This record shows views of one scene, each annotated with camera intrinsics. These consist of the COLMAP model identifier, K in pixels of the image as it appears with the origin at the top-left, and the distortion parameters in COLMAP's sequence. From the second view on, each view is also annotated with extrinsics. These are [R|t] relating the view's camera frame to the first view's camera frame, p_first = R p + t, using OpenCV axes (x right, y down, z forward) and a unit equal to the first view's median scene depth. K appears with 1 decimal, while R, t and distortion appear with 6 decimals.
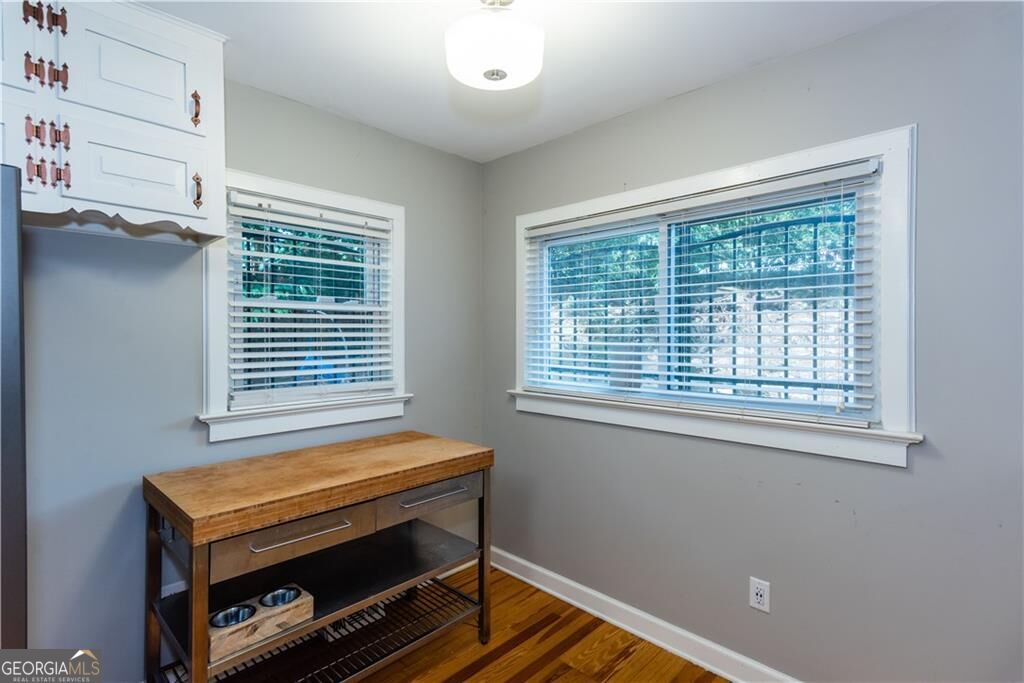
lens RADIAL K [[500.6, 0, 512.0], [0, 500.6, 341.5], [0, 0, 1]] dist [0.000228, 0.000240]
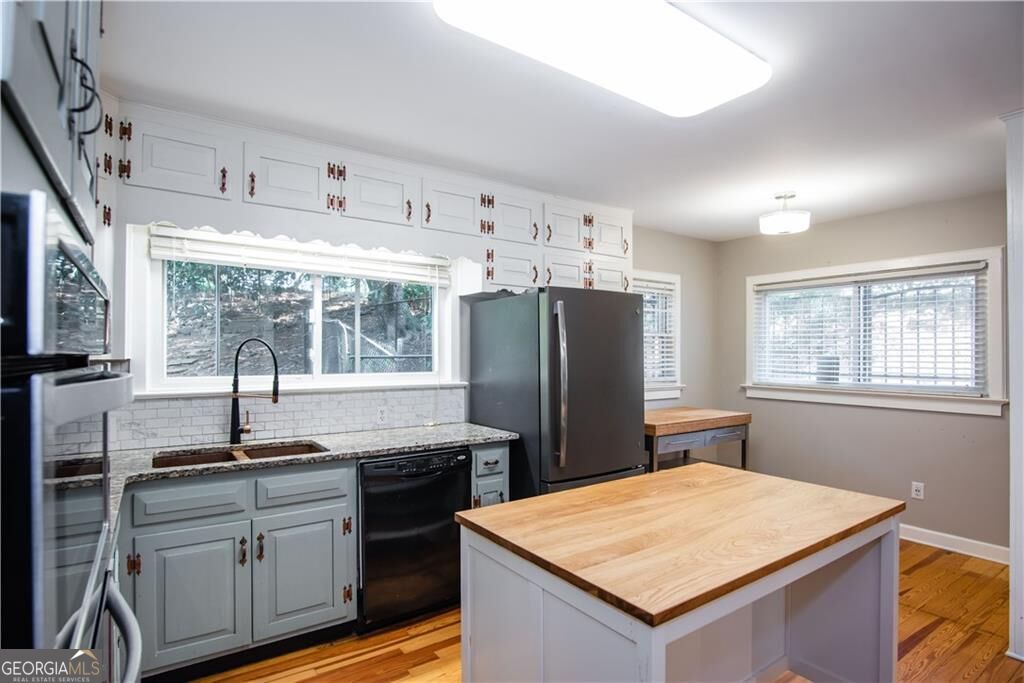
lens RADIAL K [[515.9, 0, 500.1], [0, 515.9, 356.3], [0, 0, 1]] dist [-0.014692, -0.000490]
pose [[0.976163, 0.003211, -0.217015, -0.452133], [-0.003882, 0.999989, -0.002663, 0.015349], [0.217004, 0.003442, 0.976165, -0.880707]]
